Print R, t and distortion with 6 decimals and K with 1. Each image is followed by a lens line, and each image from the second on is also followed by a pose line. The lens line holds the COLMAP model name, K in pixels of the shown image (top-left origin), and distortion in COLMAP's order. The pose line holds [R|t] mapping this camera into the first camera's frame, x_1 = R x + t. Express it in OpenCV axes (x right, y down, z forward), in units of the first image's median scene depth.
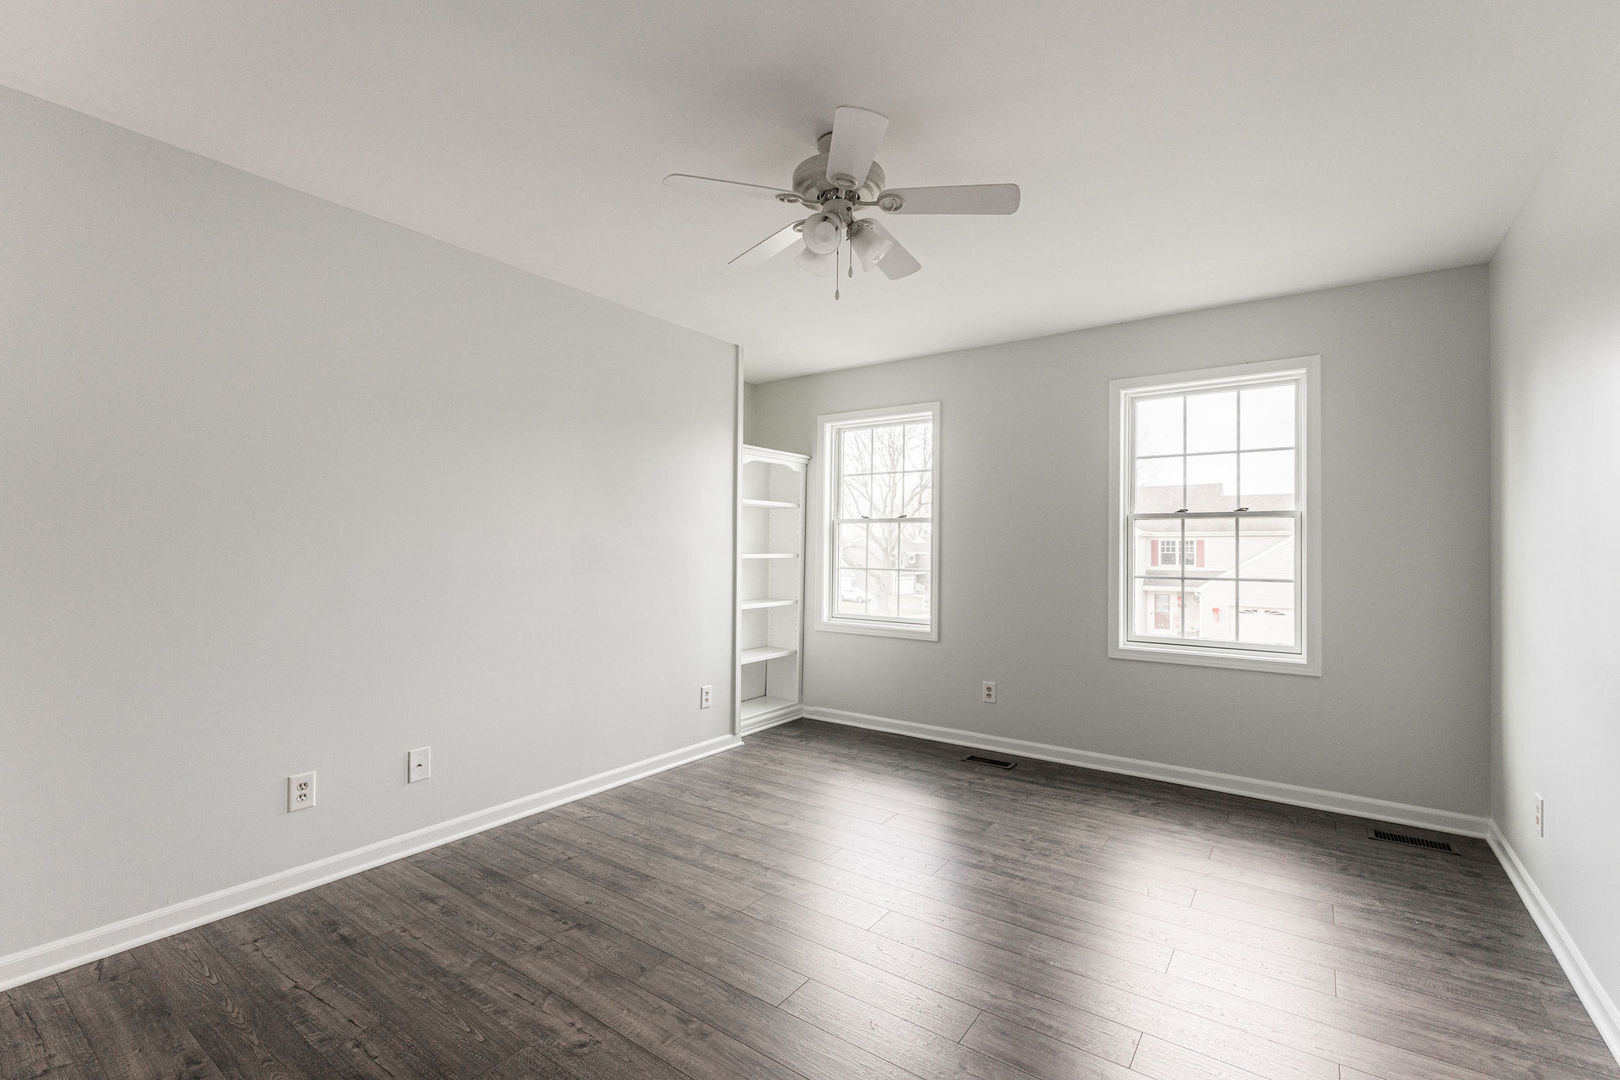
lens RADIAL K [[675.4, 0, 820.4], [0, 675.4, 542.2], [0, 0, 1]] dist [-0.017774, -0.000016]
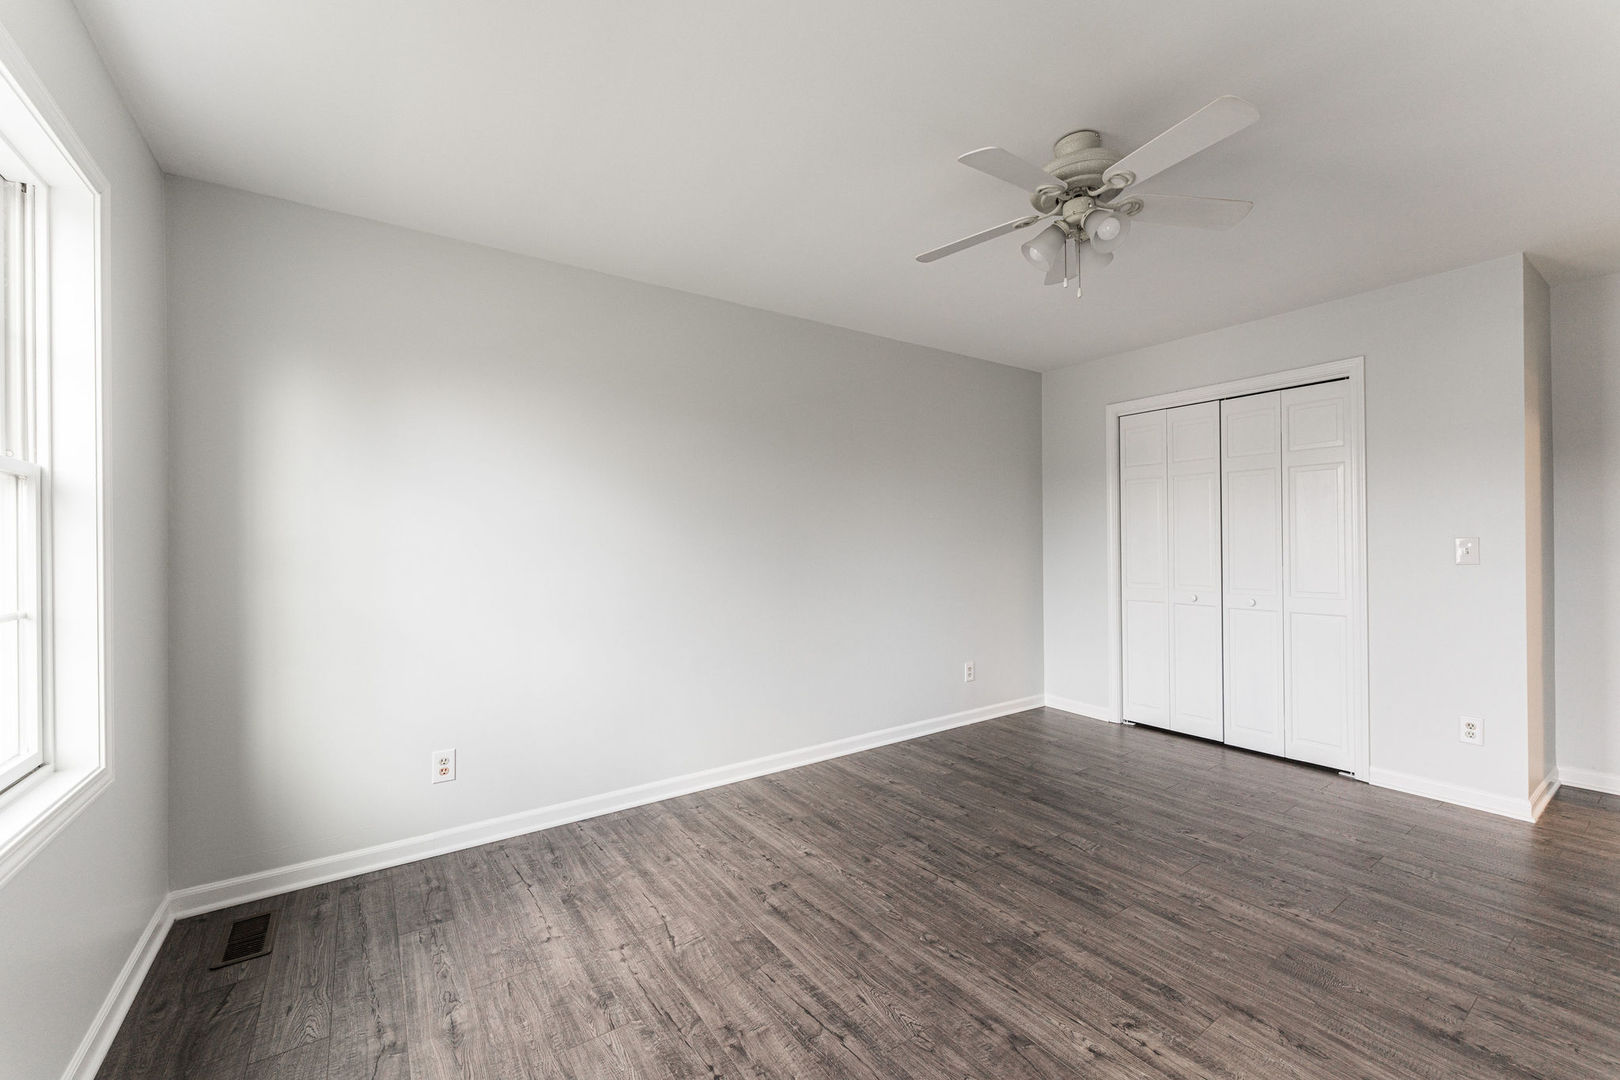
lens RADIAL K [[620.5, 0, 810.4], [0, 620.5, 546.6], [0, 0, 1]] dist [0.003637, -0.000056]
pose [[-0.931463, -0.001665, 0.363833, 0.064152], [-0.001957, 0.999998, -0.000435, 0.013524], [-0.363832, -0.001117, -0.931464, 1.954597]]
